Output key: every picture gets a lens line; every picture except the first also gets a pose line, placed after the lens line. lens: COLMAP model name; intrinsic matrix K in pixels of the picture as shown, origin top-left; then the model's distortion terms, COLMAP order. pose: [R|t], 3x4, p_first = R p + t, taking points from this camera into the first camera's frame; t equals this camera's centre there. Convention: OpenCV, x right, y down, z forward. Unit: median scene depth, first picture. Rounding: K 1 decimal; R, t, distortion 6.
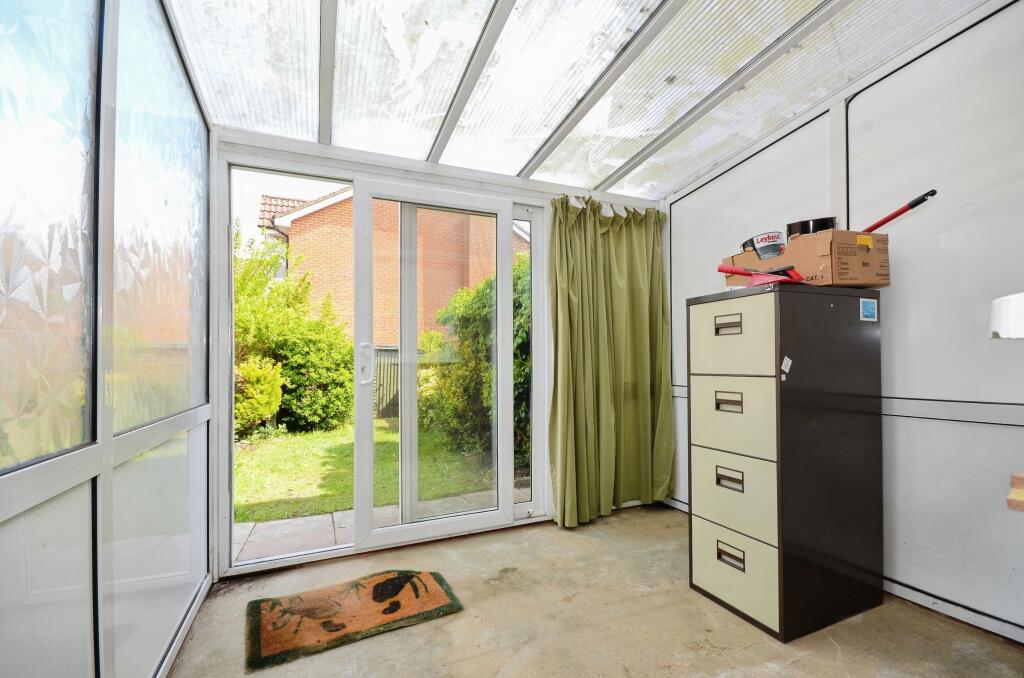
lens RADIAL K [[471.6, 0, 512.0], [0, 471.6, 339.0], [0, 0, 1]] dist [-0.000225, -0.000036]
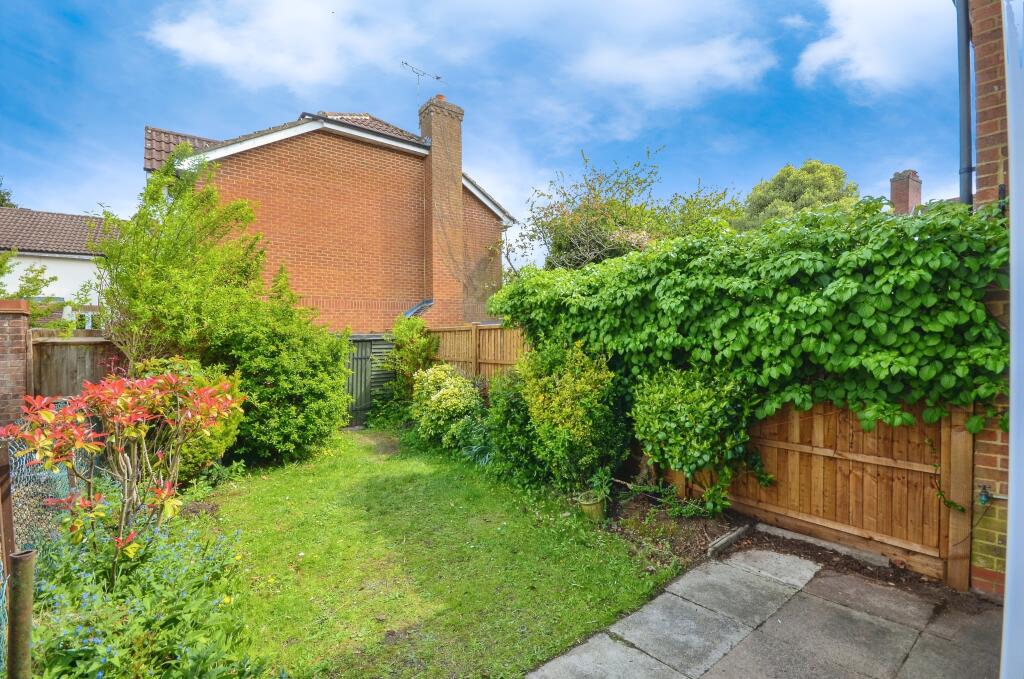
lens RADIAL K [[459.6, 0, 511.6], [0, 459.6, 327.3], [0, 0, 1]] dist [0.000470, -0.000030]
pose [[0.964666, -0.004872, 0.263432, -0.274902], [-0.002101, 0.999655, 0.026183, -0.026060], [-0.263468, -0.025812, 0.964323, 0.261040]]
